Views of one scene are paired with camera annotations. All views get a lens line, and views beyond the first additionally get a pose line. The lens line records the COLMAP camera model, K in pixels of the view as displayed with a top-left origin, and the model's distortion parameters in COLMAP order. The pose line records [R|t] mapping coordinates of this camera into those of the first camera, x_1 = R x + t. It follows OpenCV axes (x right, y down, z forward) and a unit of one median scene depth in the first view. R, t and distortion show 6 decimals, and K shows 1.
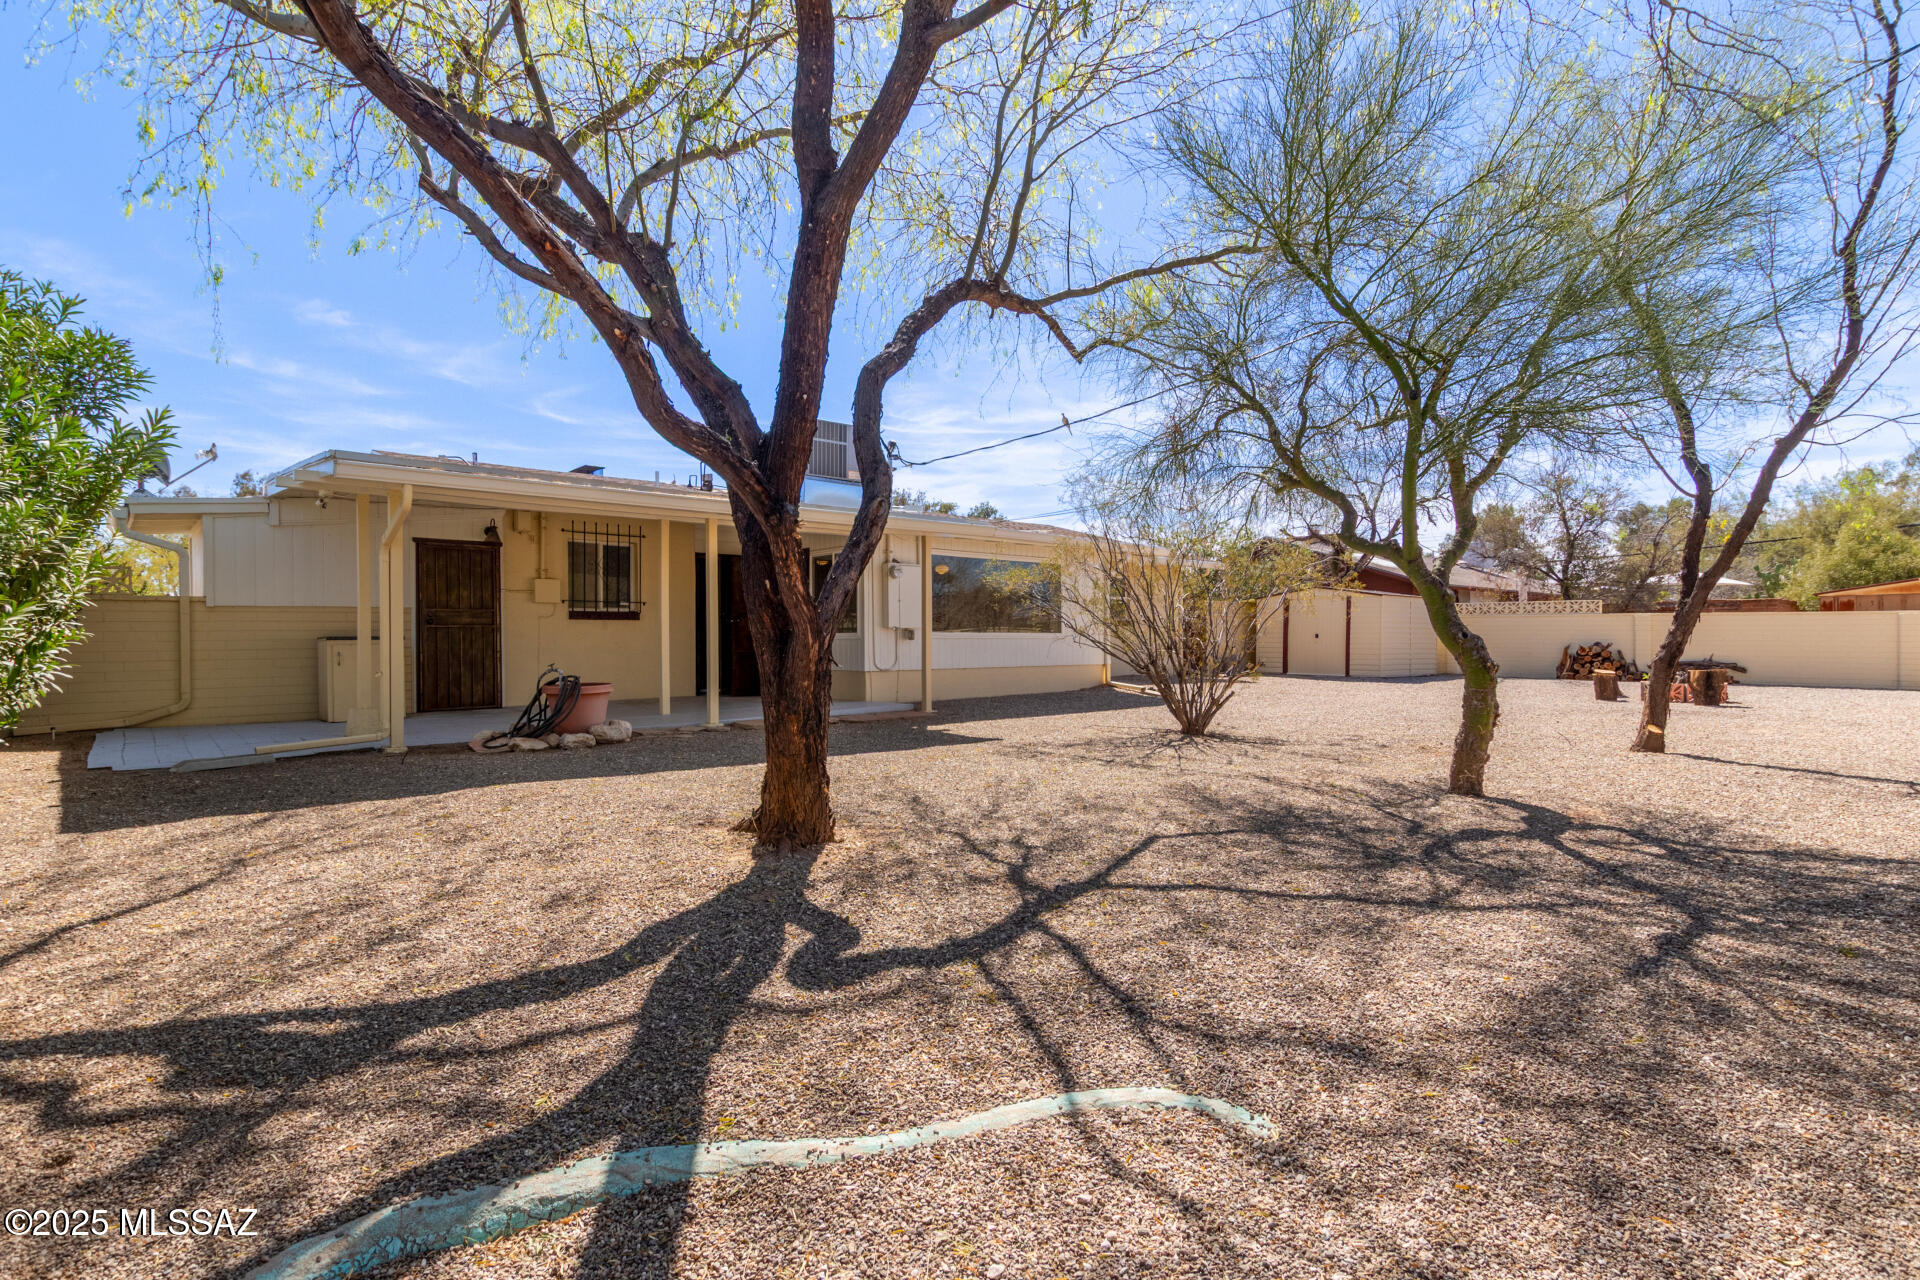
lens RADIAL K [[892.4, 0, 955.2], [0, 892.4, 638.2], [0, 0, 1]] dist [-0.011039, -0.001338]
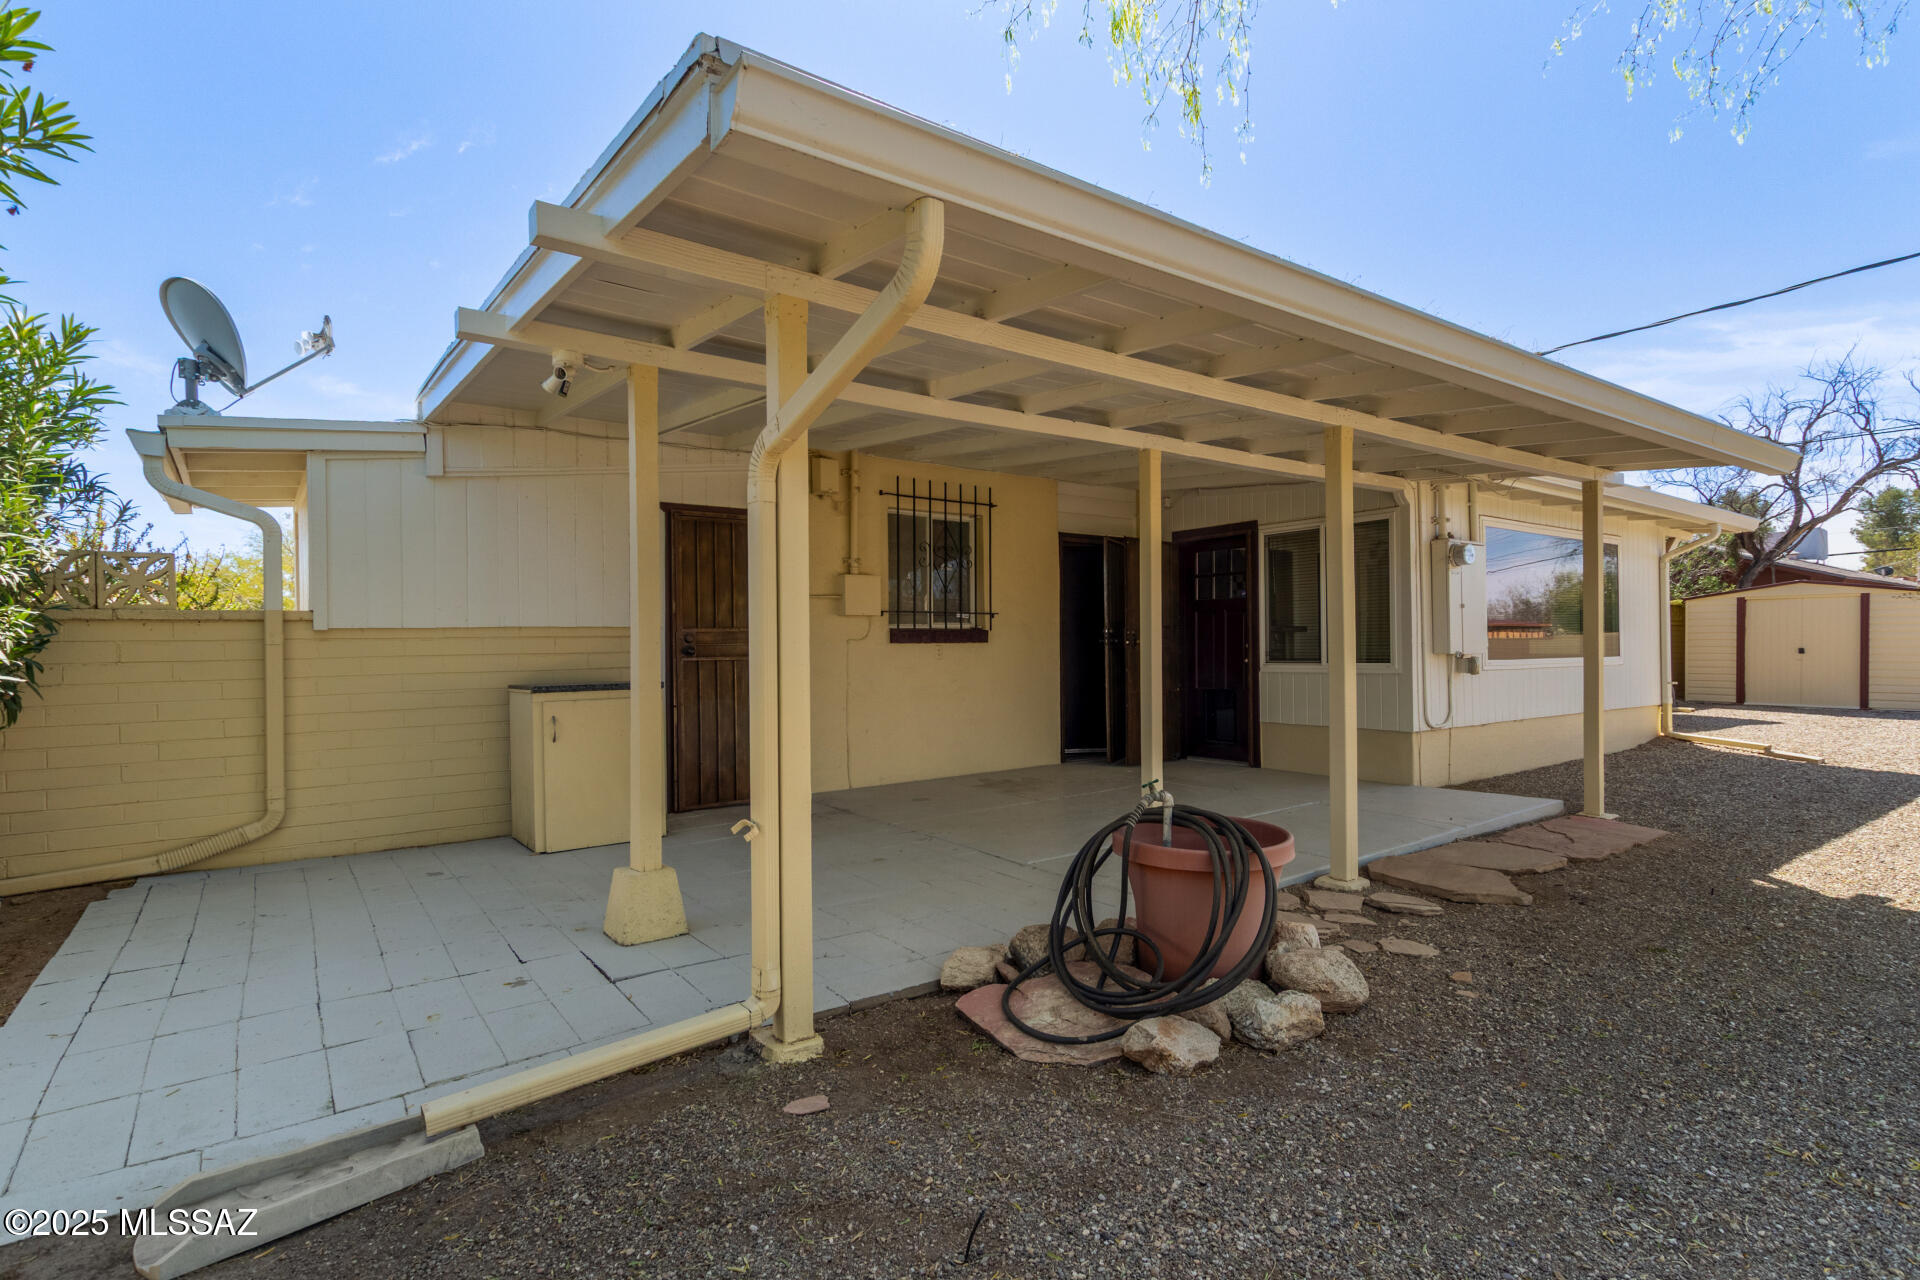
lens RADIAL K [[892.4, 0, 966.4], [0, 892.4, 640.6], [0, 0, 1]] dist [-0.011039, -0.001338]
pose [[0.995615, -0.005268, -0.093400, -0.362101], [0.004918, 0.999980, -0.003977, -0.022209], [0.093419, 0.003500, 0.995621, 0.450062]]
